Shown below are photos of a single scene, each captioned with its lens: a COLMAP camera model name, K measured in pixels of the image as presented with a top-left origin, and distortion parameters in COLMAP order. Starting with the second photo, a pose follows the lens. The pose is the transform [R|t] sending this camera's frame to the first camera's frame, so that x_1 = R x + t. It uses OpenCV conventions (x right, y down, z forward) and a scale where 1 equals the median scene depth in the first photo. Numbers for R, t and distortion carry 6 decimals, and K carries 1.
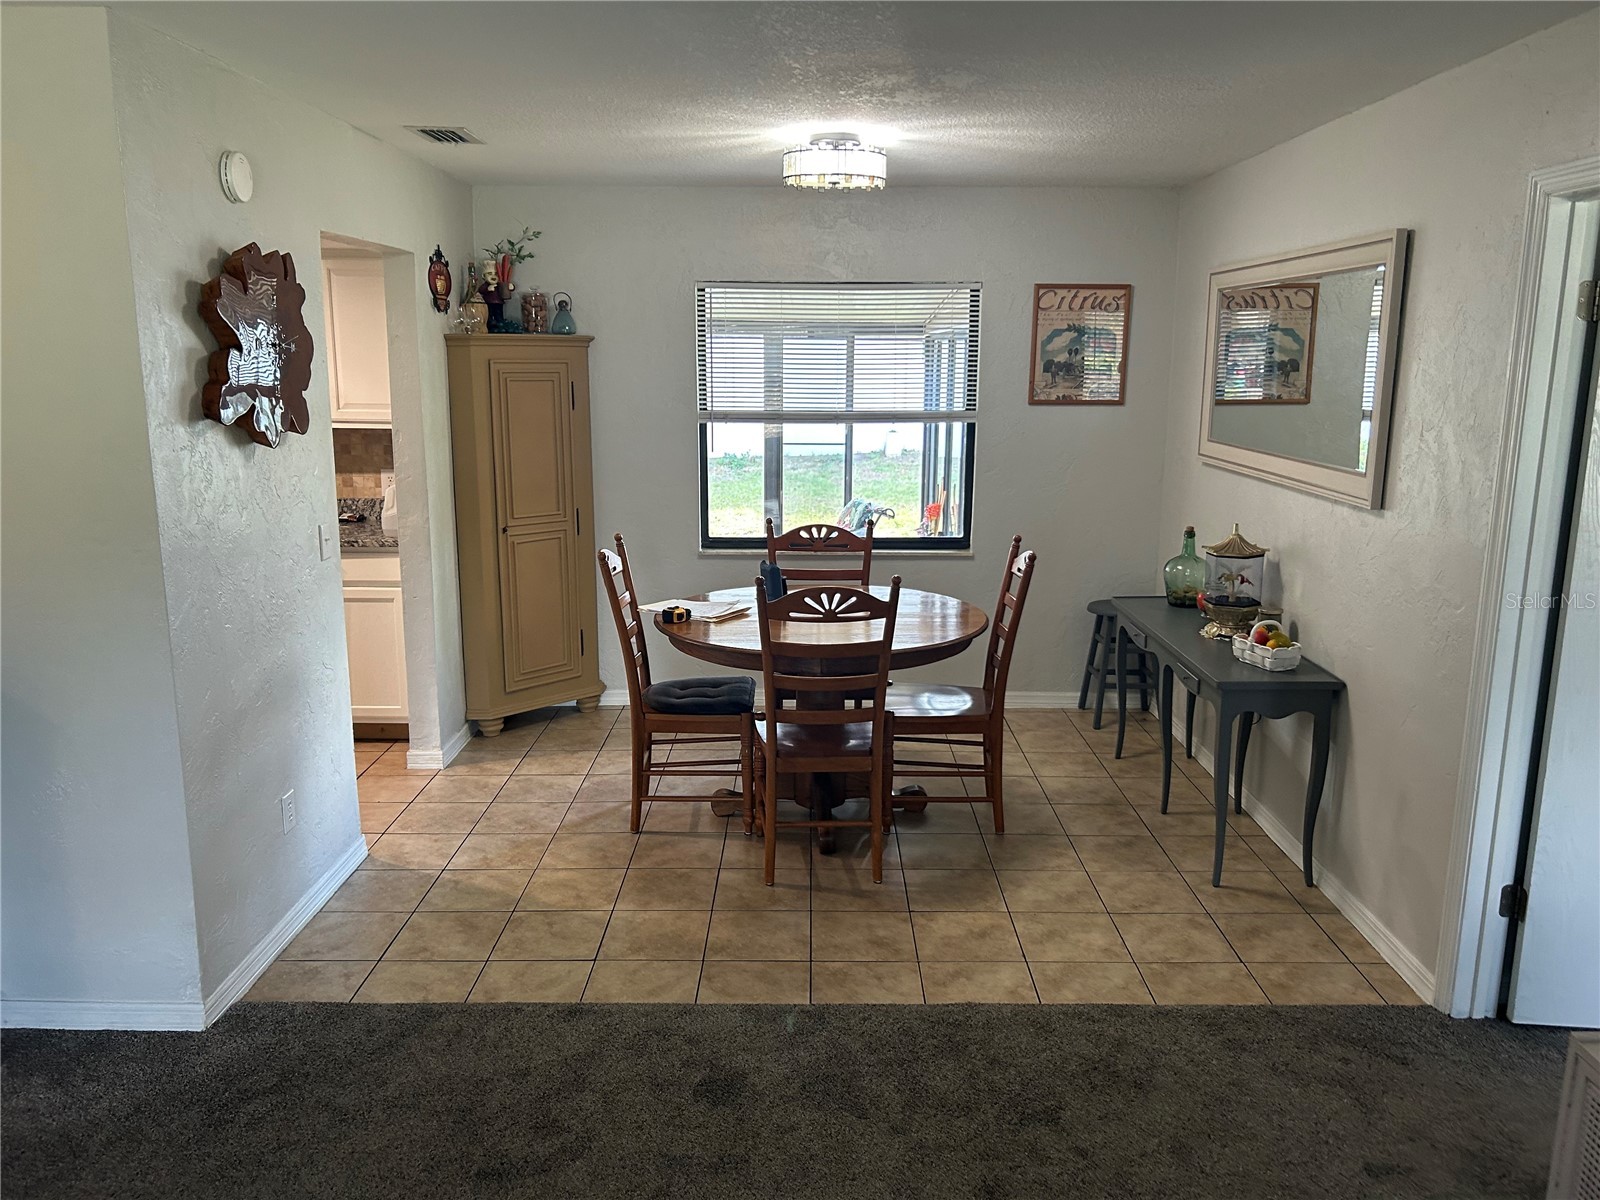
lens RADIAL K [[1203.5, 0, 801.5], [0, 1203.5, 595.2], [0, 0, 1]] dist [0.052428, -0.068995]
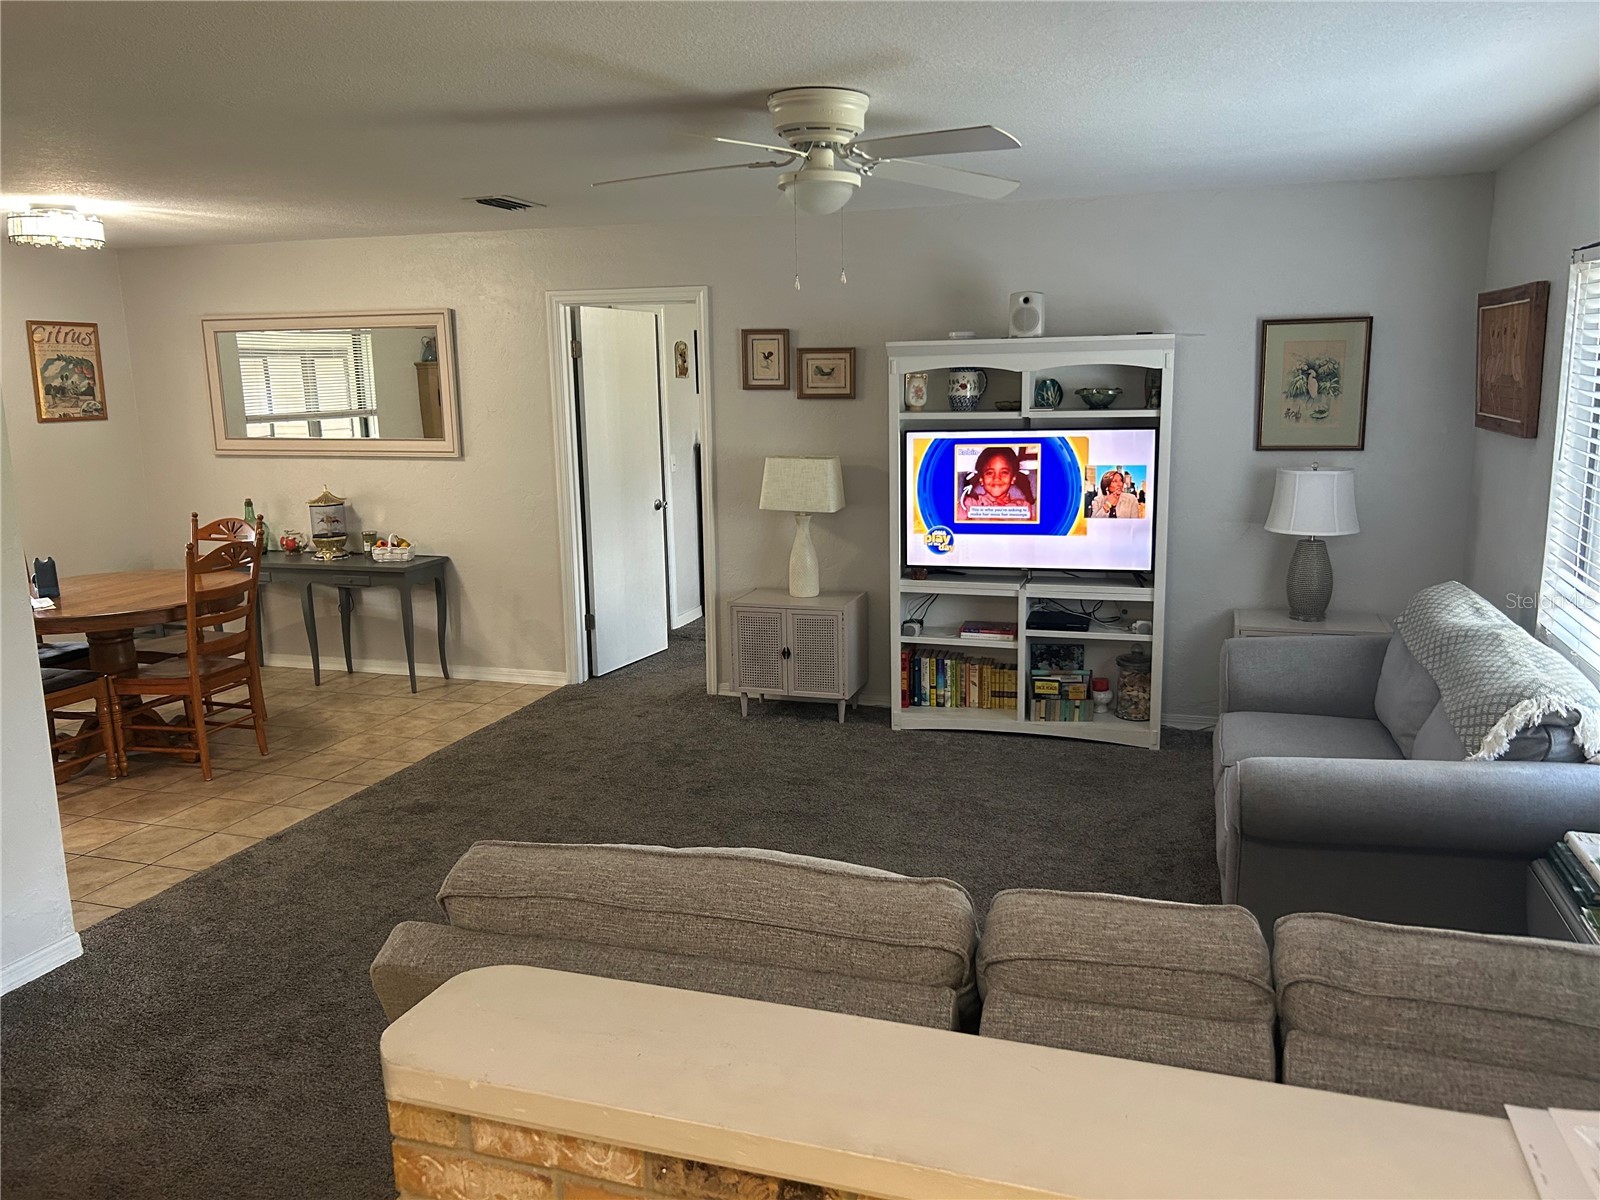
lens RADIAL K [[1203.5, 0, 801.5], [0, 1203.5, 595.2], [0, 0, 1]] dist [0.052428, -0.068995]
pose [[0.310850, -0.184025, 0.932474, -1.141927], [0.203175, 0.971265, 0.123950, 0.012410], [-0.928489, 0.150925, 0.339307, -0.090362]]
